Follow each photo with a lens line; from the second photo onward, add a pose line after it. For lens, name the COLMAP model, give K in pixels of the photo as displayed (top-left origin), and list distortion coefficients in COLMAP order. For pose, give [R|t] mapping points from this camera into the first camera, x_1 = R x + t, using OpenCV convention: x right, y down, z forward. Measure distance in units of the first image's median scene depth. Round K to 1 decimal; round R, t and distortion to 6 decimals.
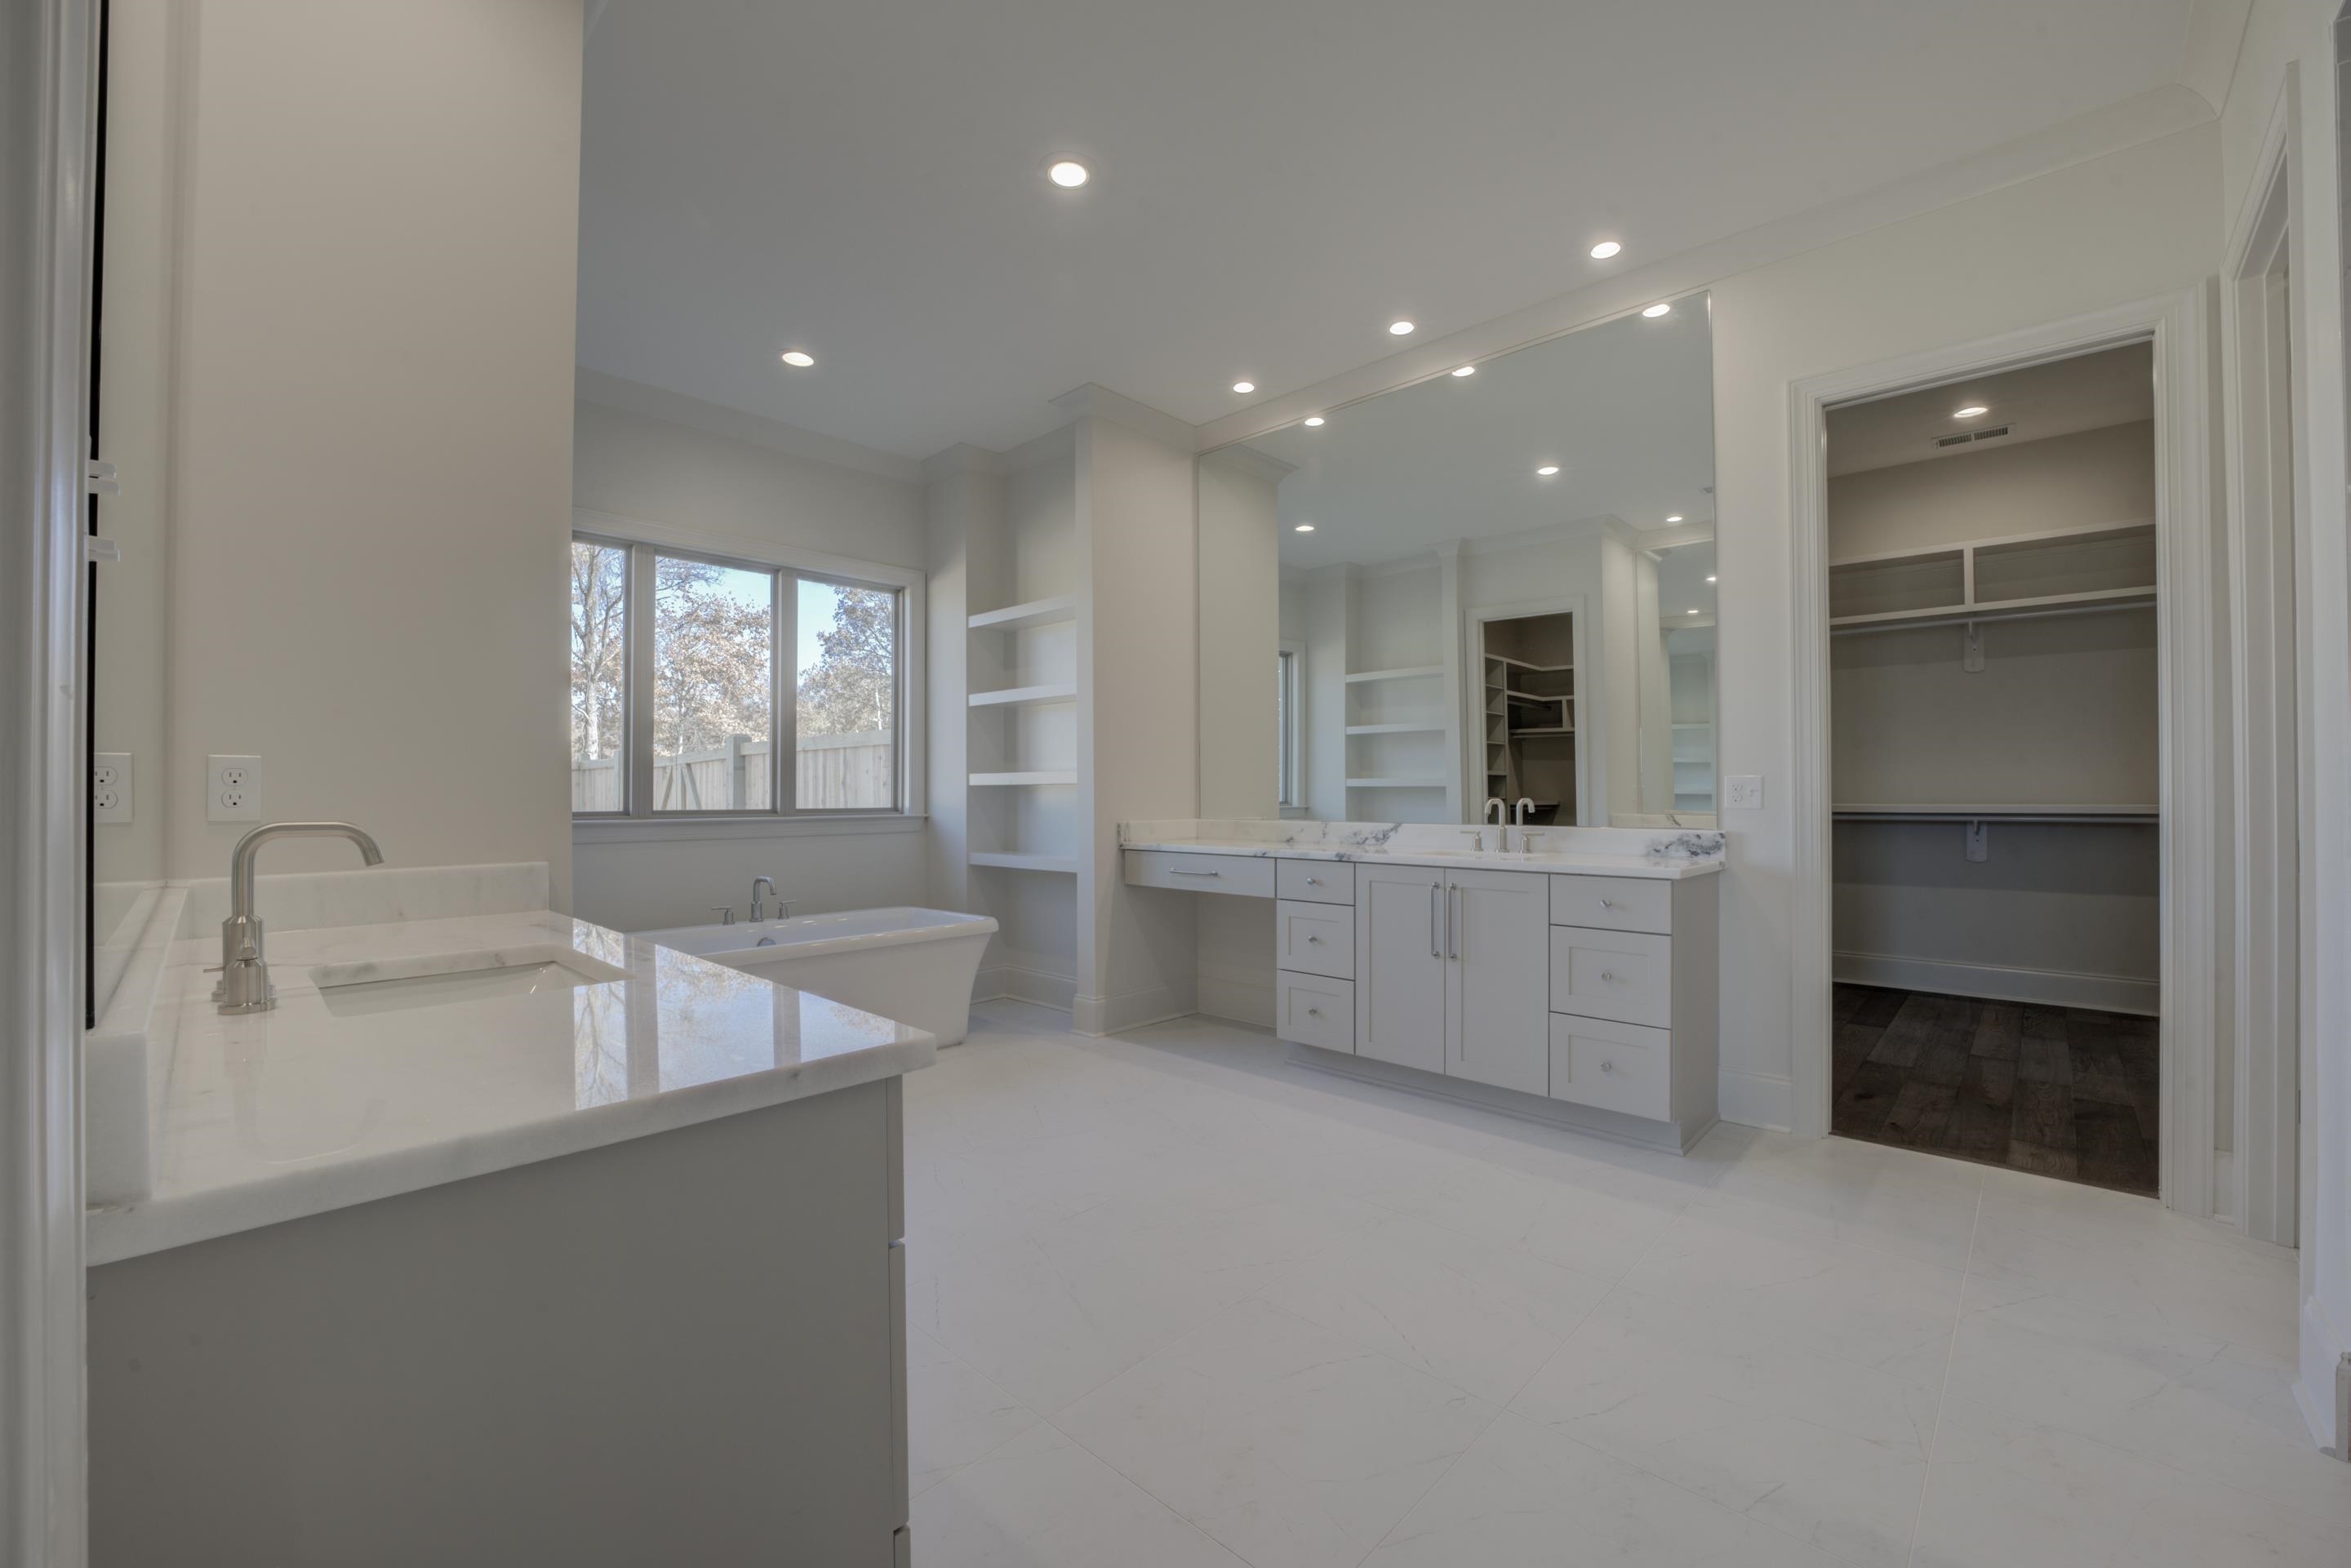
lens RADIAL K [[945.5, 0, 1173.9], [0, 945.5, 773.0], [0, 0, 1]] dist [-0.024790, 0.001473]
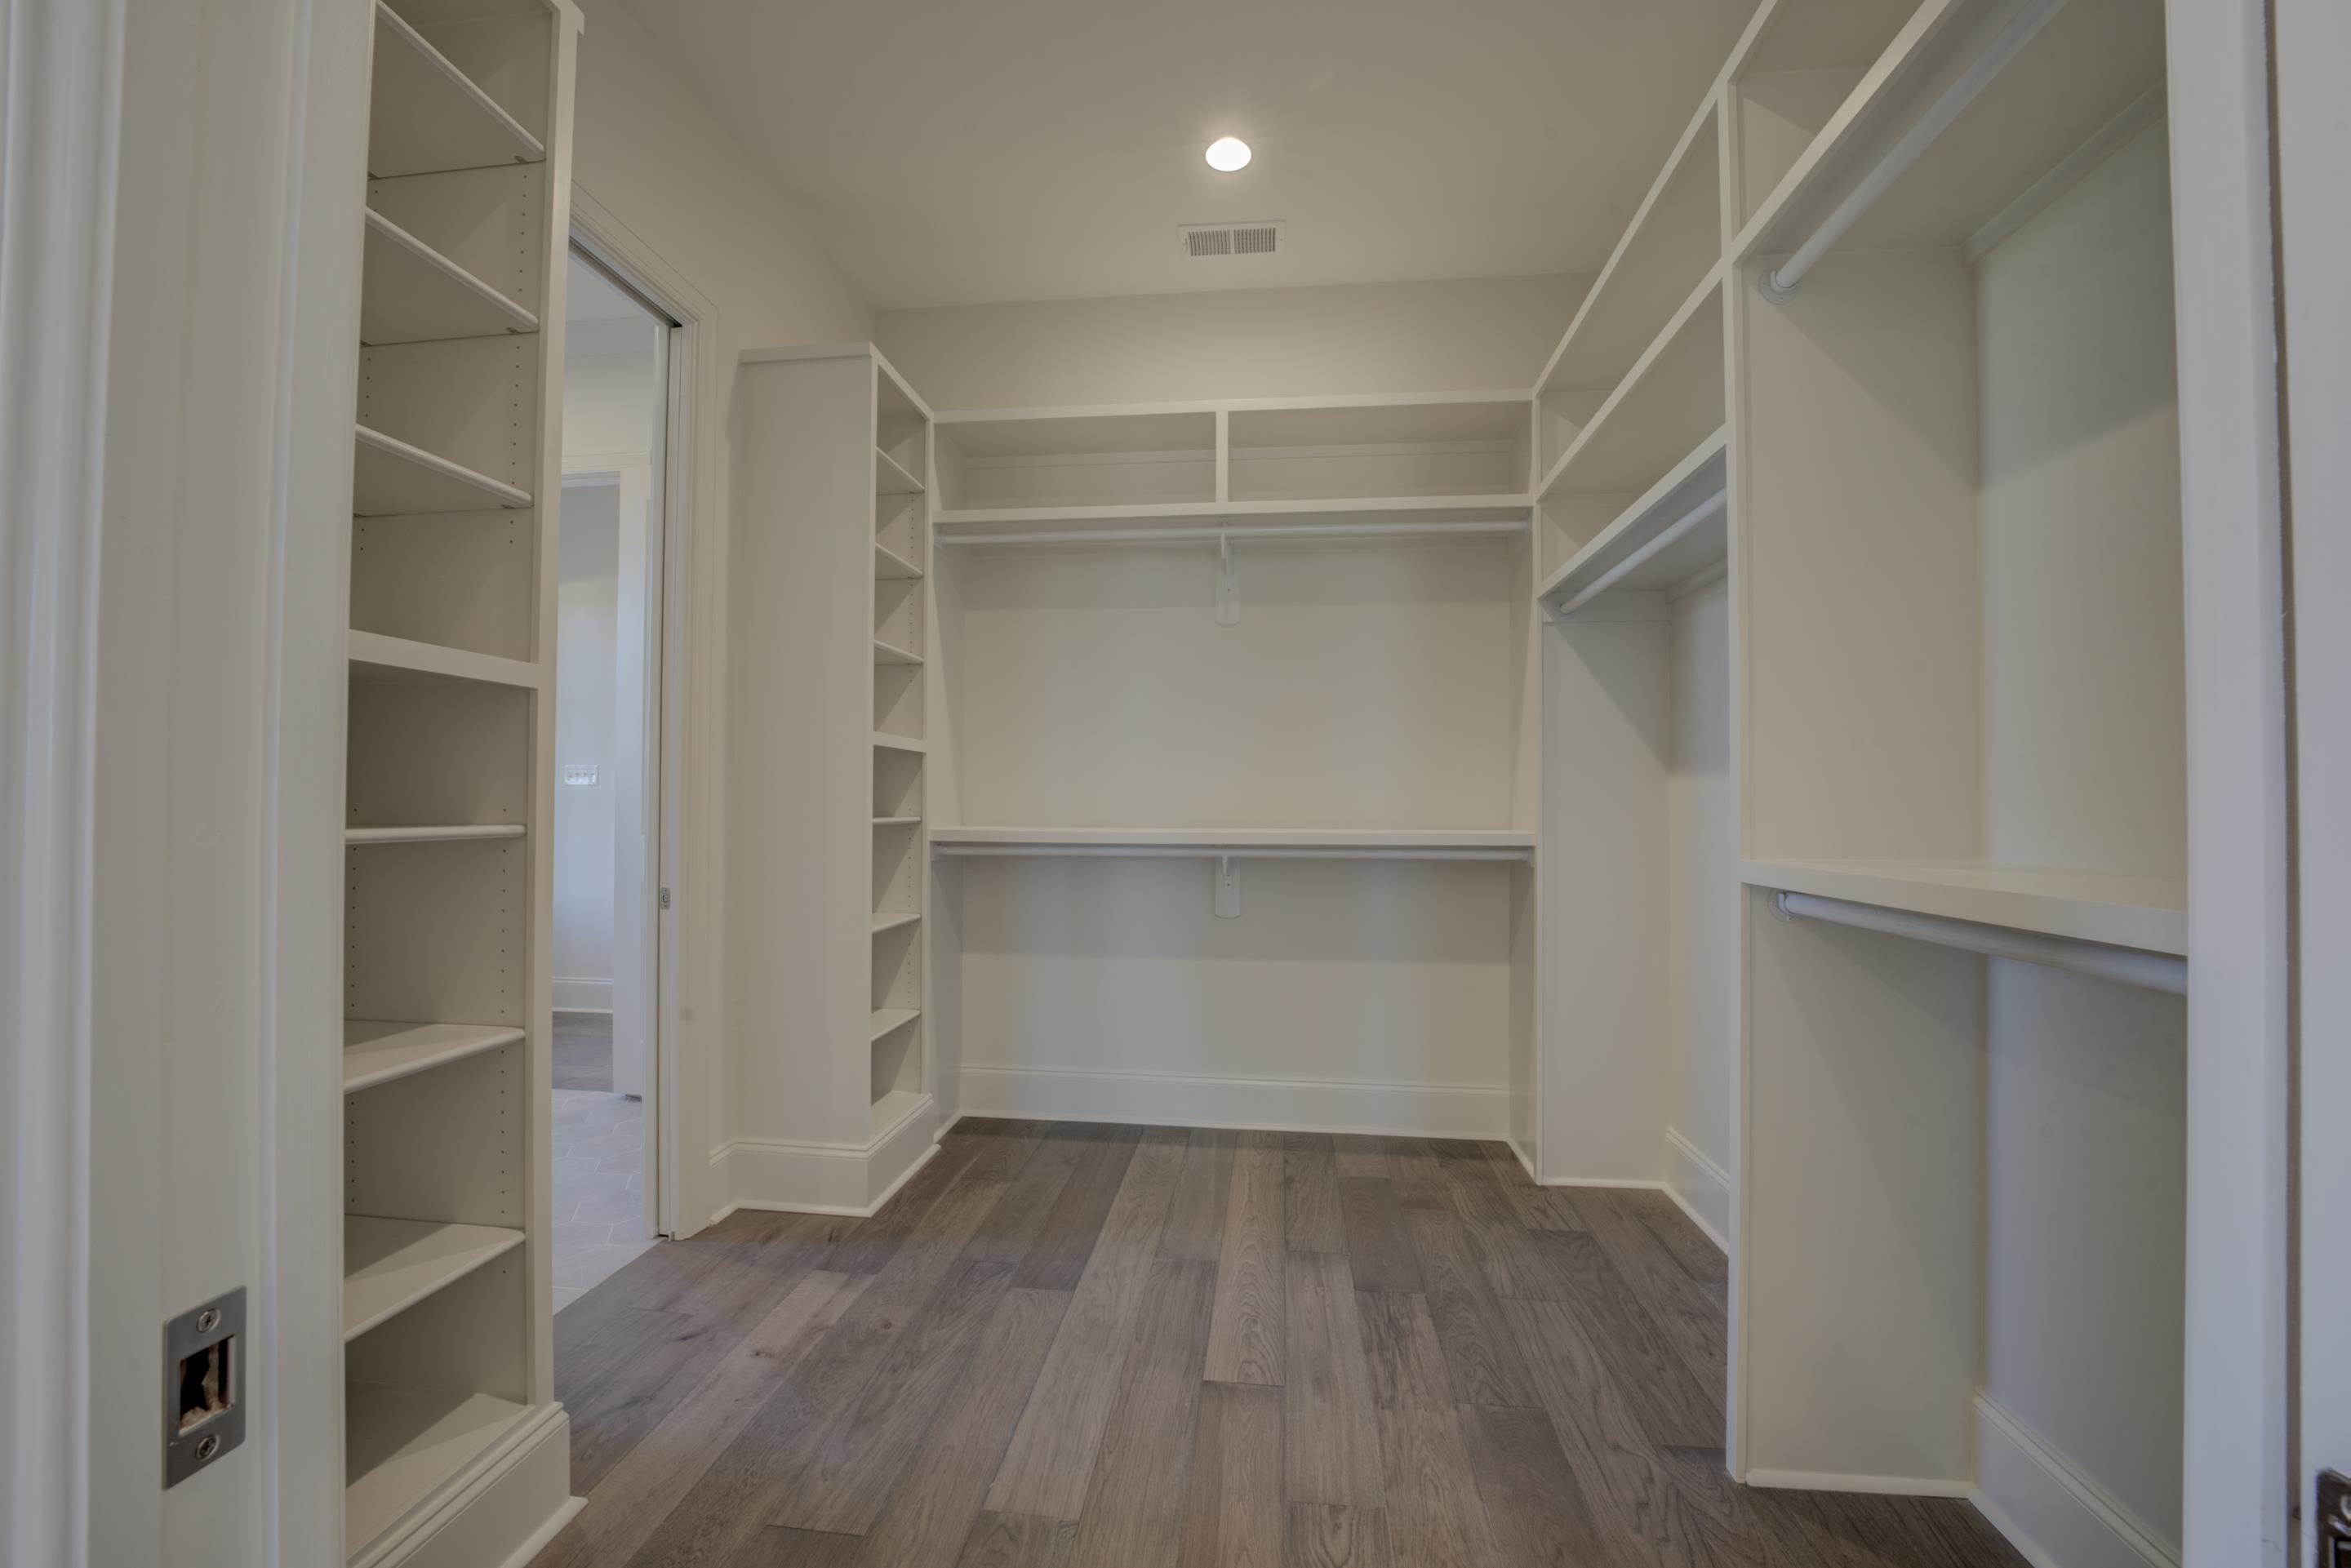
lens RADIAL K [[945.5, 0, 1167.1], [0, 945.5, 791.2], [0, 0, 1]] dist [-0.024790, 0.001473]
pose [[0.802594, 0.019395, 0.596211, 0.460863], [-0.011460, 0.999788, -0.017097, 0.019658], [-0.596416, 0.006889, 0.802646, 0.523889]]
